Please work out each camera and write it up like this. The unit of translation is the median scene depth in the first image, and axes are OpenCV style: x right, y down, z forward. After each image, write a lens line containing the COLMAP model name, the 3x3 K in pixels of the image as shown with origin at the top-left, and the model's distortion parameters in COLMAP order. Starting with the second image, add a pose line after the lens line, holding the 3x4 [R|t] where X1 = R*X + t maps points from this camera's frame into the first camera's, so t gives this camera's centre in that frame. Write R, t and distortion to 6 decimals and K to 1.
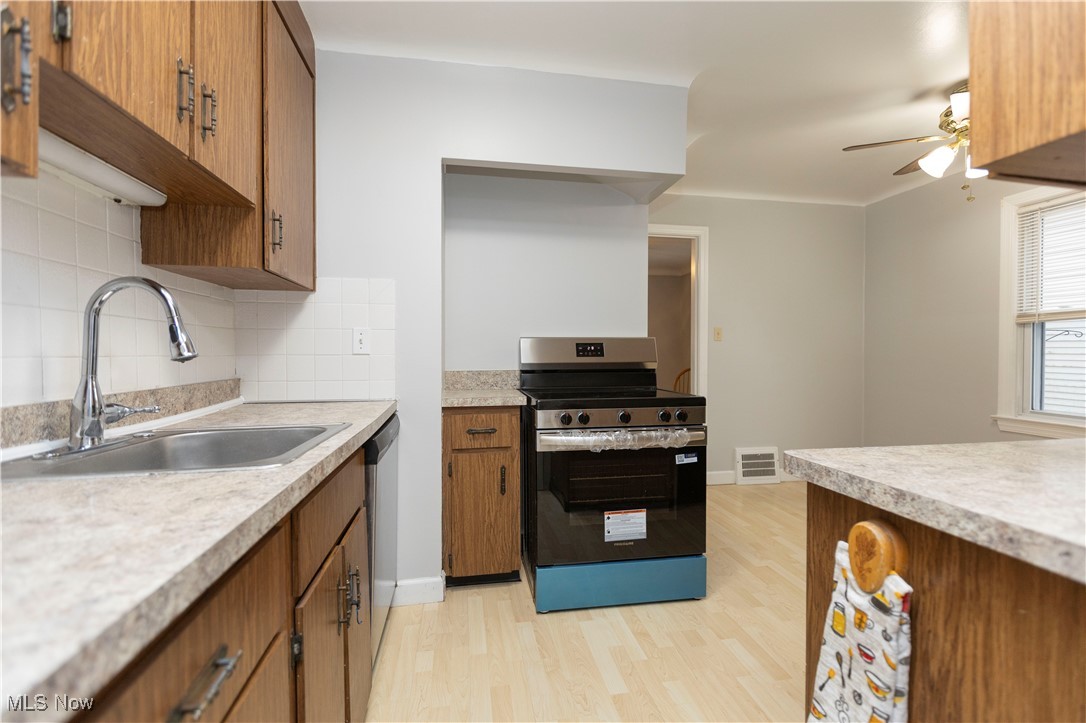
lens RADIAL K [[485.7, 0, 549.1], [0, 485.7, 357.9], [0, 0, 1]] dist [0.002842, -0.001329]
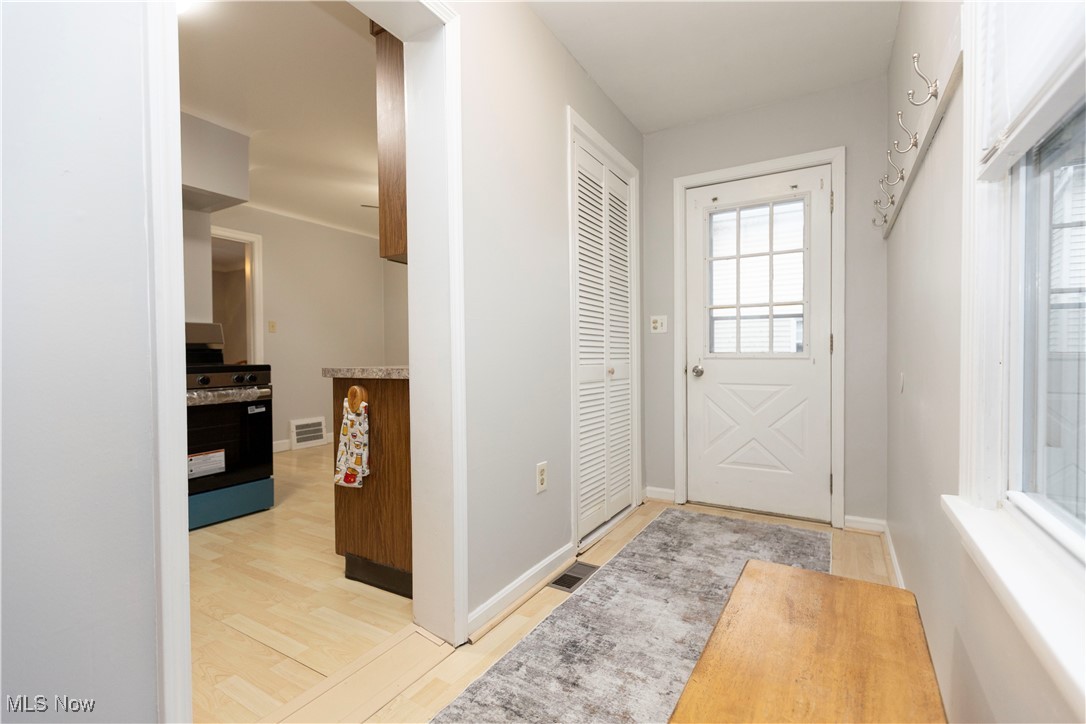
lens RADIAL K [[485.7, 0, 546.5], [0, 485.7, 362.8], [0, 0, 1]] dist [0.002842, -0.001329]
pose [[0.648252, -0.018937, 0.761191, -0.261560], [0.018922, 0.999783, 0.008759, 0.087850], [-0.761191, 0.008725, 0.648469, -0.590342]]
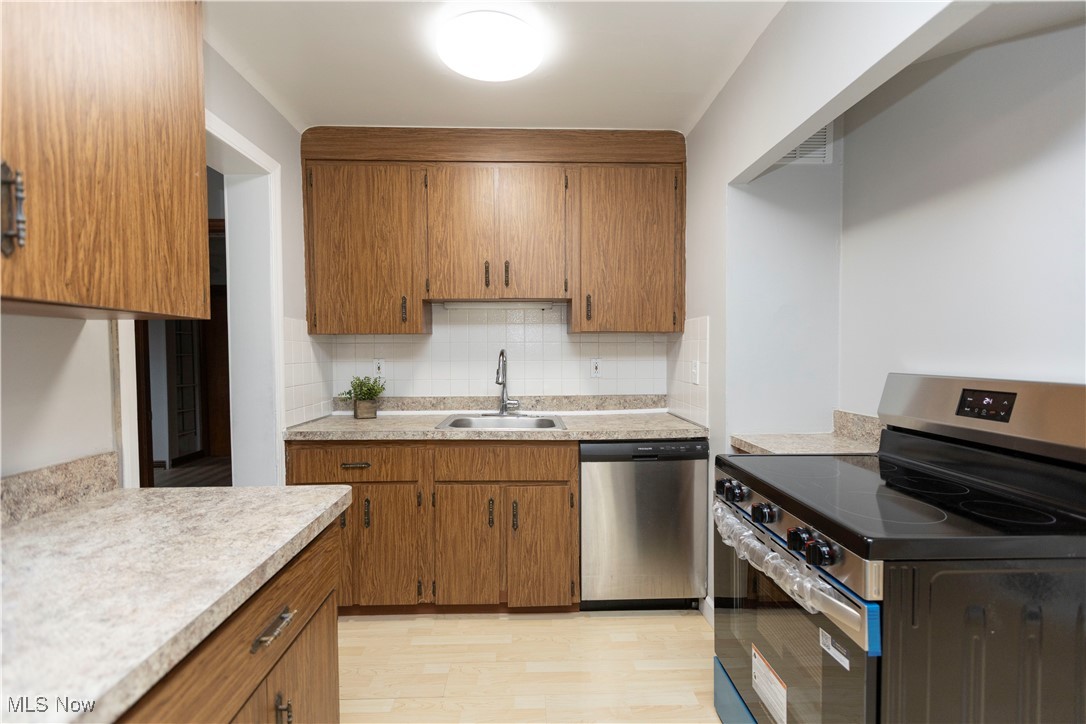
lens RADIAL K [[485.7, 0, 535.3], [0, 485.7, 364.5], [0, 0, 1]] dist [0.002842, -0.001329]
pose [[-0.145617, 0.031392, -0.988843, 0.898703], [-0.009158, 0.999411, 0.033076, -0.097698], [0.989299, 0.013873, -0.145244, 0.878103]]
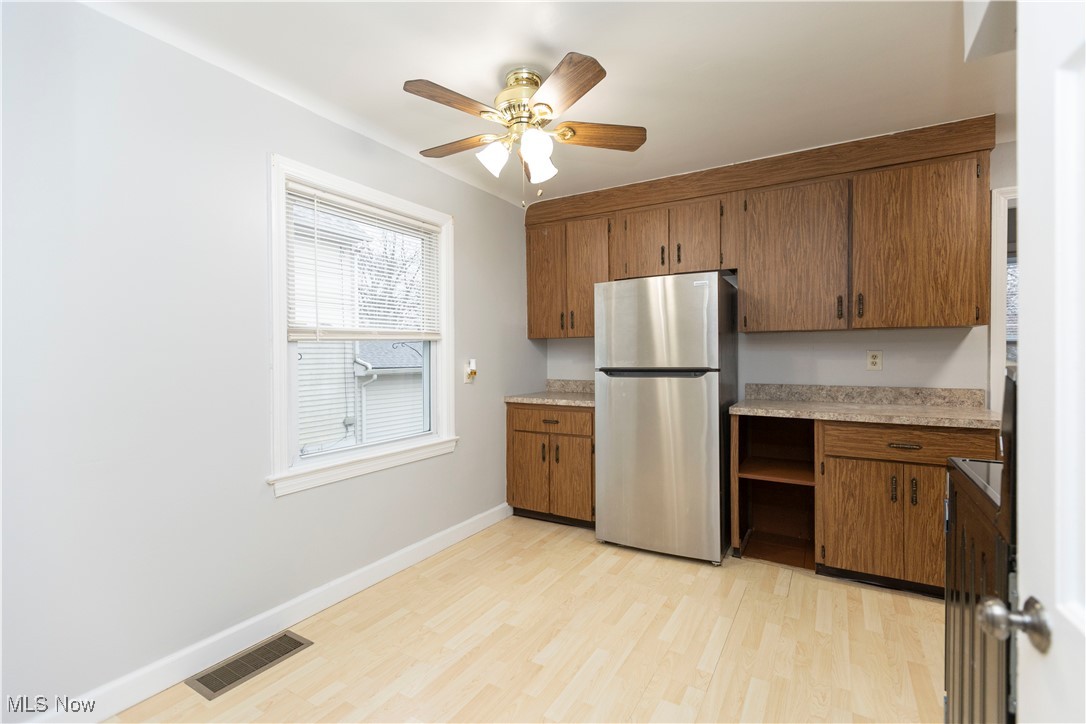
lens RADIAL K [[485.7, 0, 539.8], [0, 485.7, 361.2], [0, 0, 1]] dist [0.002842, -0.001329]
pose [[-0.751547, -0.004657, 0.659663, 0.348336], [0.015521, 0.999573, 0.024740, -0.086287], [-0.659496, 0.028832, -0.751155, 2.128773]]
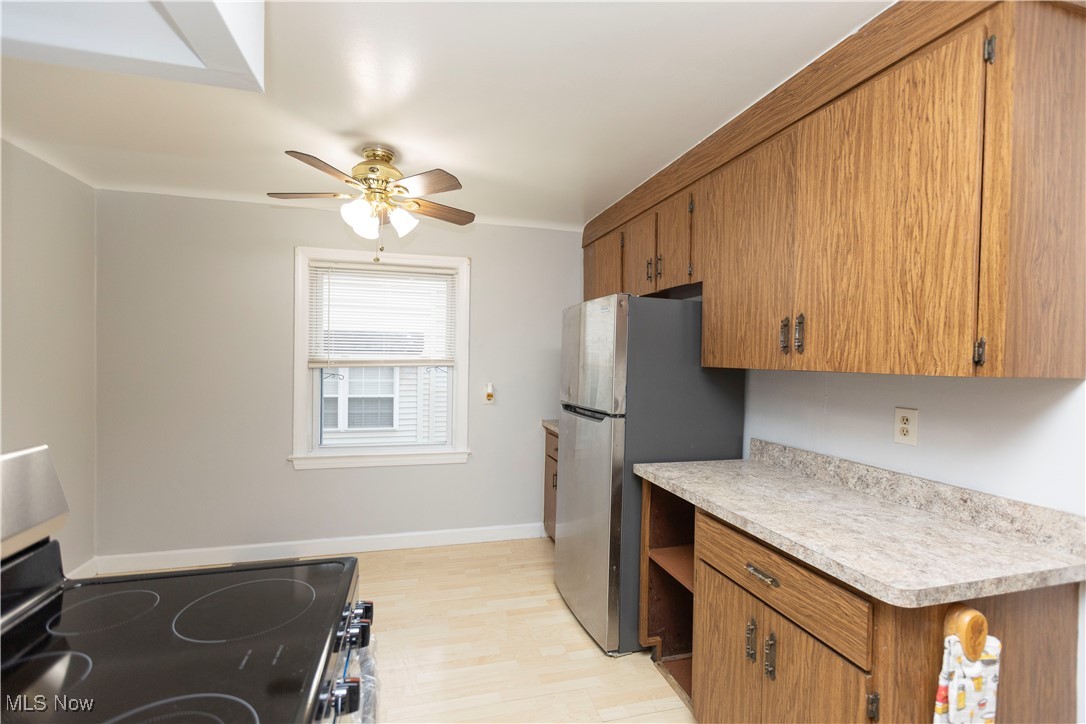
lens RADIAL K [[485.7, 0, 535.1], [0, 485.7, 366.7], [0, 0, 1]] dist [0.002842, -0.001329]
pose [[-0.084807, -0.021062, 0.996175, -0.249849], [-0.001524, 0.999778, 0.021008, -0.158891], [-0.996396, 0.000263, -0.084820, 0.972107]]
